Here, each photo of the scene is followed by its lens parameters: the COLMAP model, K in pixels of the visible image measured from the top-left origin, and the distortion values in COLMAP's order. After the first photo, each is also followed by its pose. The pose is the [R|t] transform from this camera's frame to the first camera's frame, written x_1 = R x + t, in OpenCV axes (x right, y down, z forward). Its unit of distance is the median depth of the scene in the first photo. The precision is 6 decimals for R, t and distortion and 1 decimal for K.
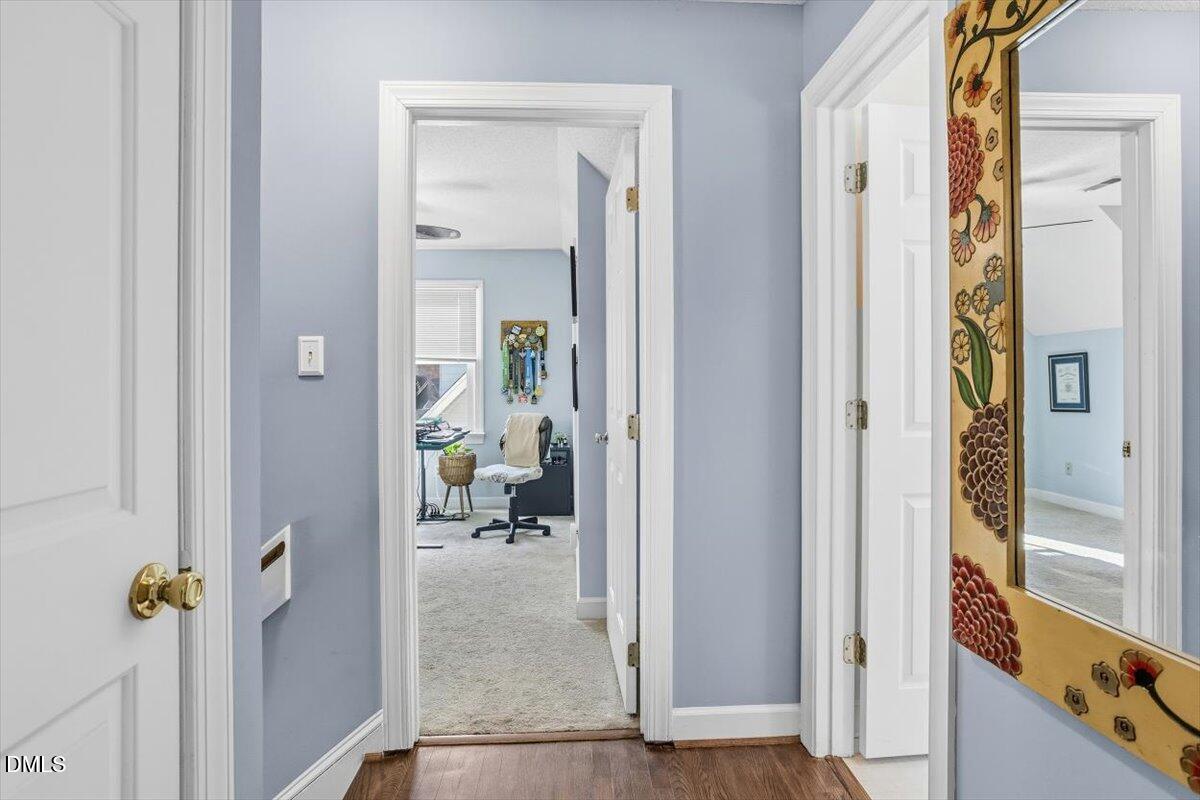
lens RADIAL K [[628.7, 0, 588.6], [0, 628.7, 391.7], [0, 0, 1]] dist [-0.031512, 0.000397]
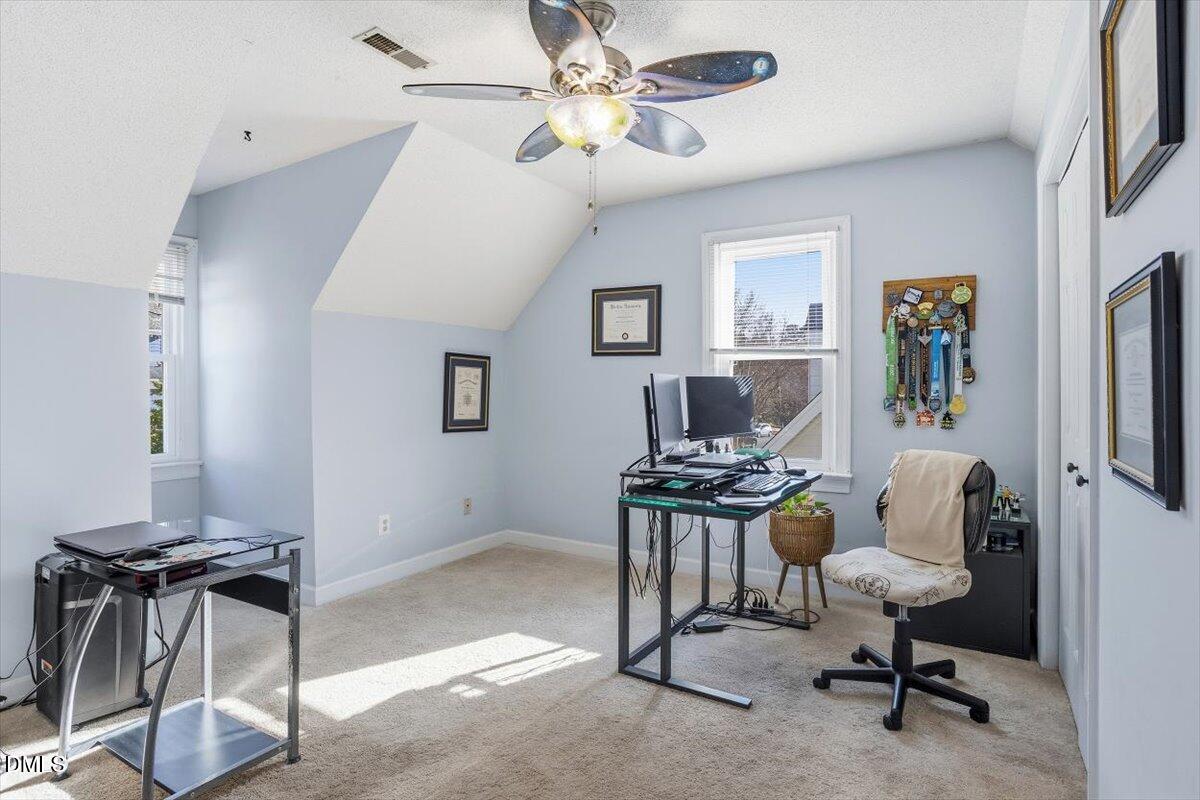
lens RADIAL K [[628.7, 0, 588.6], [0, 628.7, 391.7], [0, 0, 1]] dist [-0.031512, 0.000397]
pose [[0.830655, 0.007383, -0.556739, -0.048332], [-0.009782, 0.999951, -0.001334, -0.009704], [0.556702, 0.006555, 0.830687, 0.404229]]
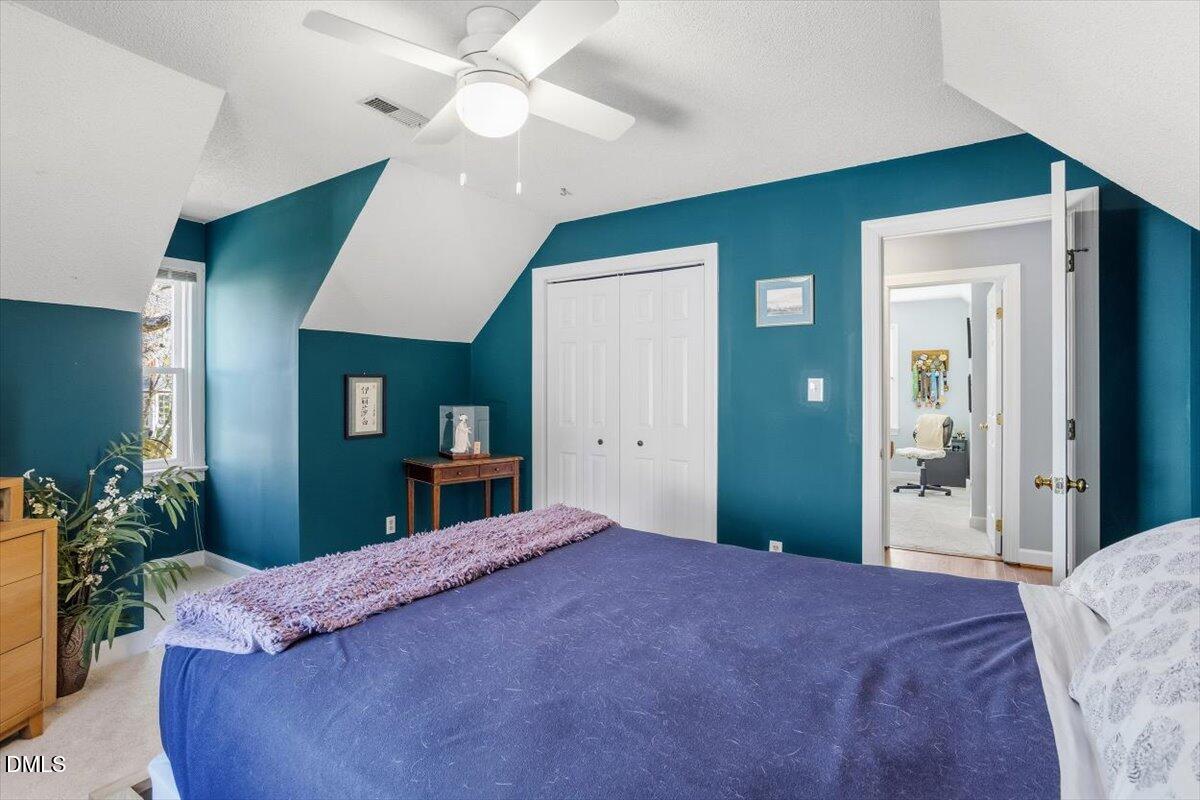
lens RADIAL K [[574.1, 0, 595.5], [0, 574.1, 389.3], [0, 0, 1]] dist [-0.013049, 0.000264]
pose [[0.818891, 0.003064, -0.573941, 0.022638], [-0.008963, 0.999932, -0.007449, -0.007980], [0.573879, 0.011244, 0.818863, -0.543106]]
